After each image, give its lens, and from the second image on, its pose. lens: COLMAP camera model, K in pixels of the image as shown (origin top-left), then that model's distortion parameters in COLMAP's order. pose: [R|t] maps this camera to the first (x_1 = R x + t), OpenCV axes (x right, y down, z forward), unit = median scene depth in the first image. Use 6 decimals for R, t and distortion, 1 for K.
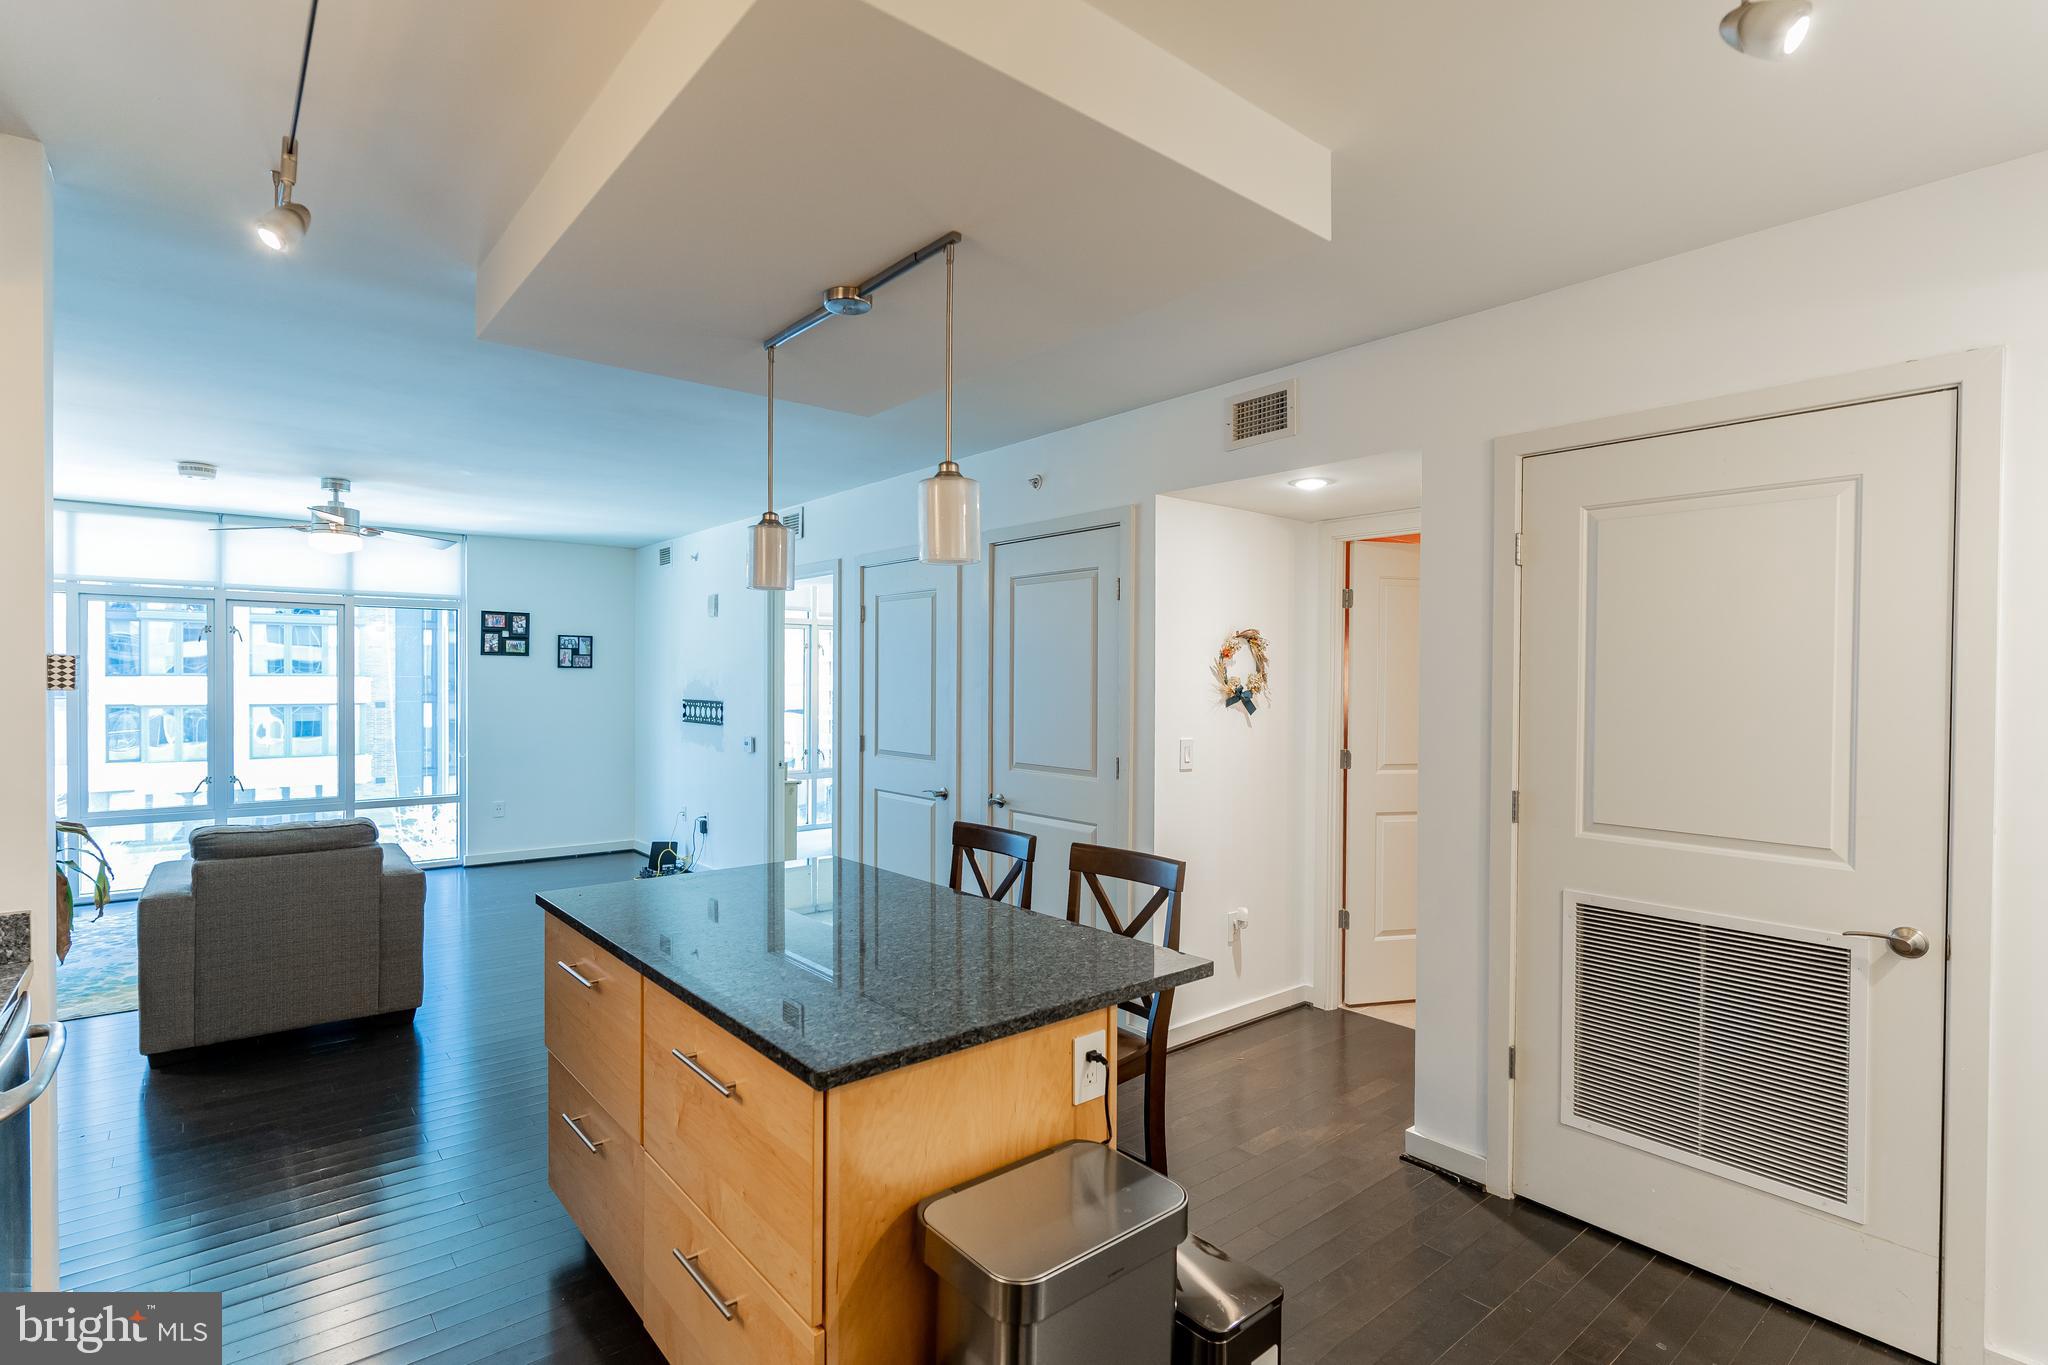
lens RADIAL K [[985.0, 0, 1012.3], [0, 985.0, 681.7], [0, 0, 1]] dist [0.001153, 0.000061]
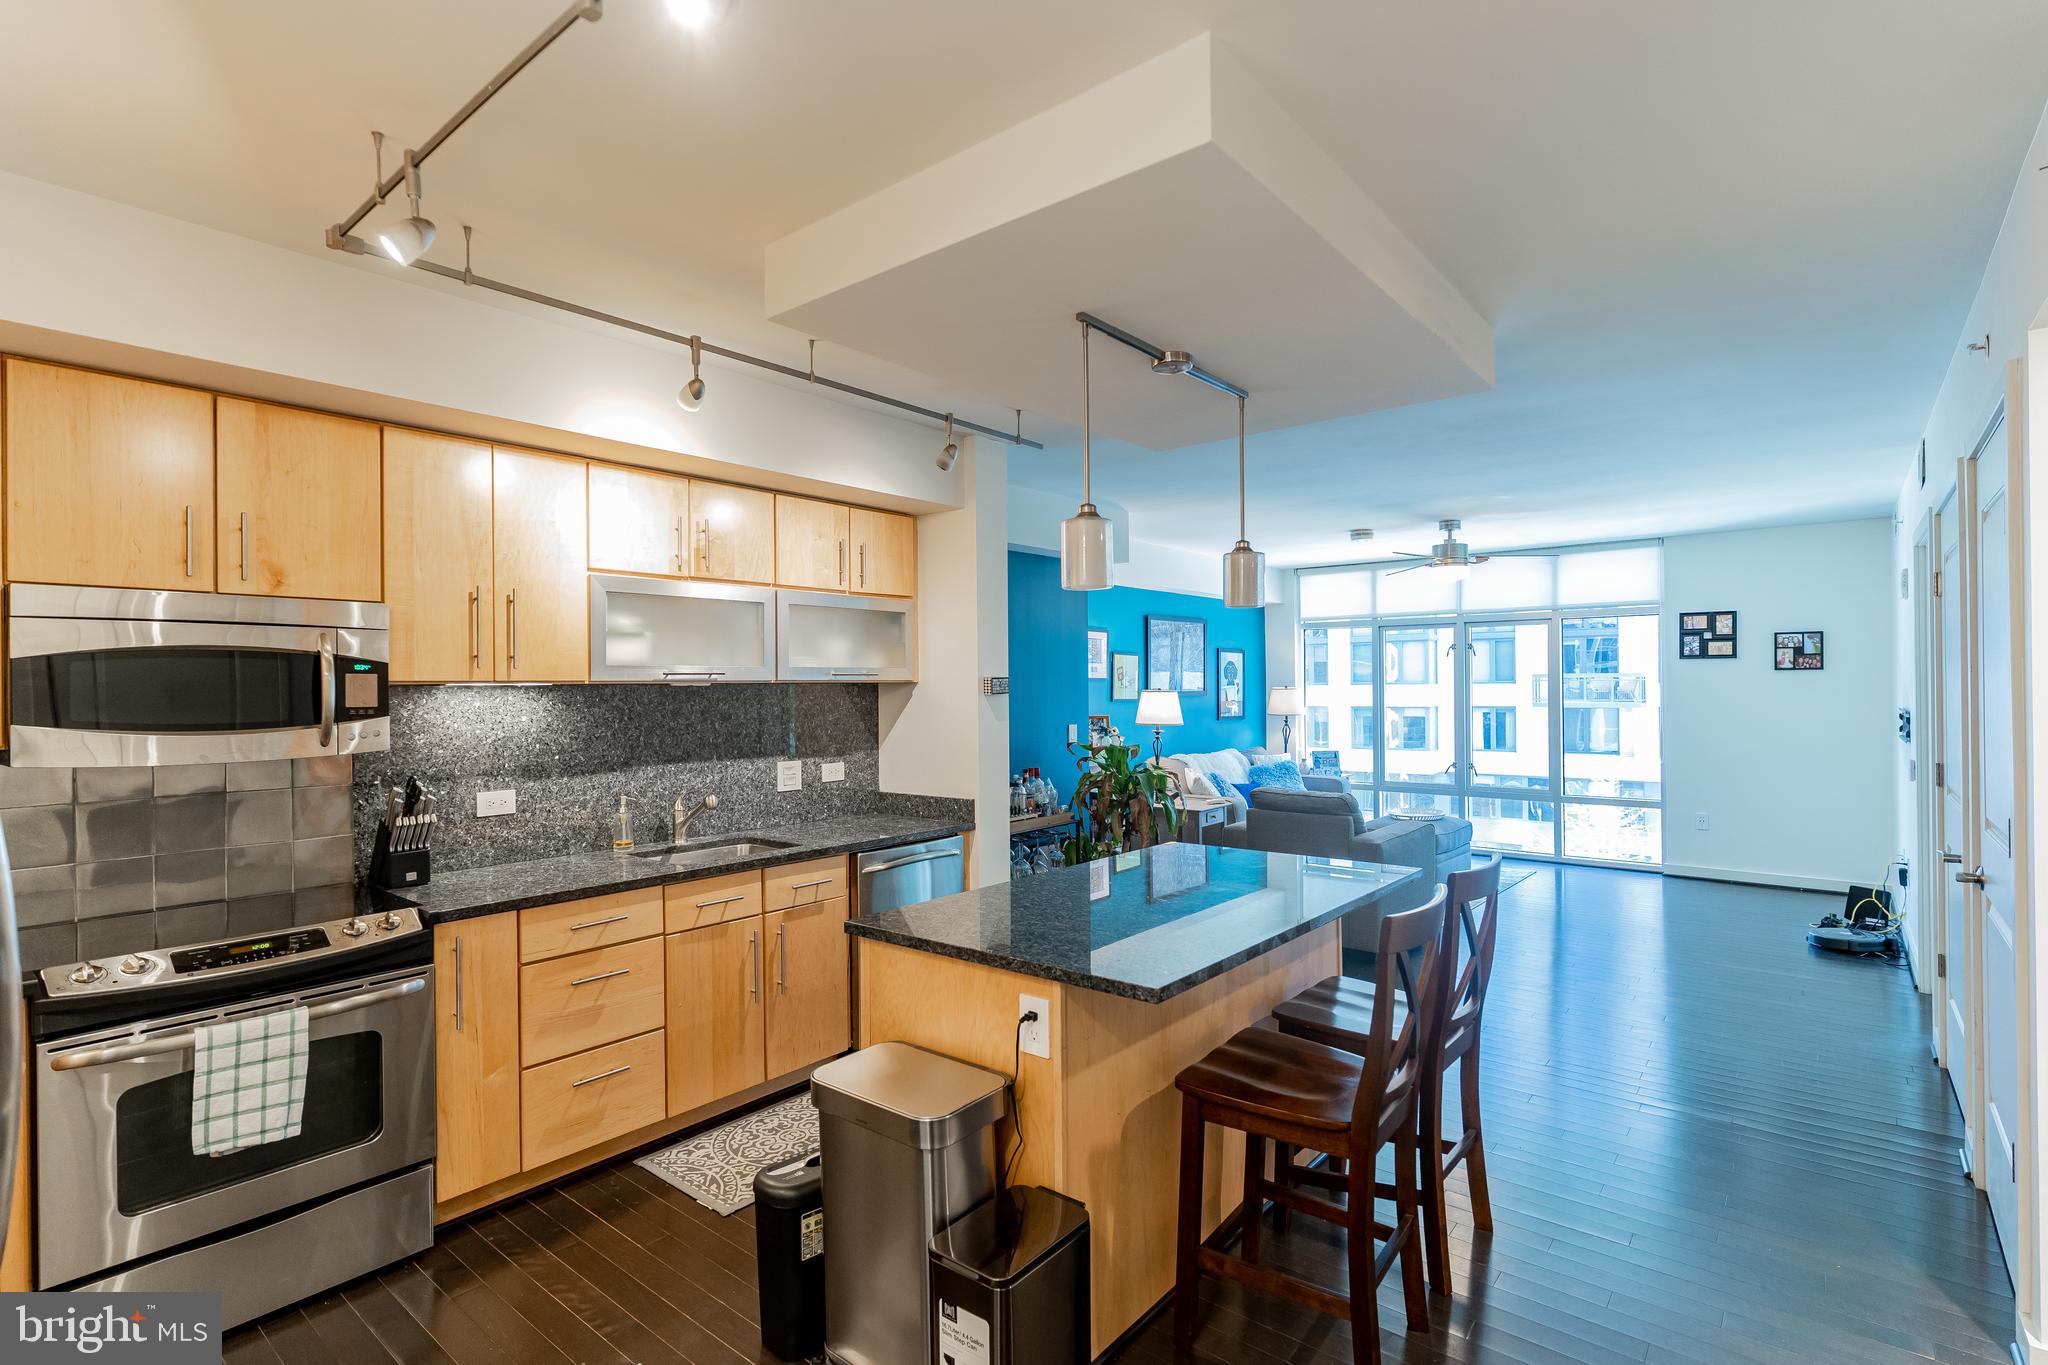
lens RADIAL K [[985.0, 0, 1028.3], [0, 985.0, 681.7], [0, 0, 1]] dist [0.001153, 0.000061]
pose [[0.181060, -0.010461, -0.983416, 0.295191], [0.005978, 0.999937, -0.009536, 0.000602], [0.983454, -0.004152, 0.181111, 0.194797]]
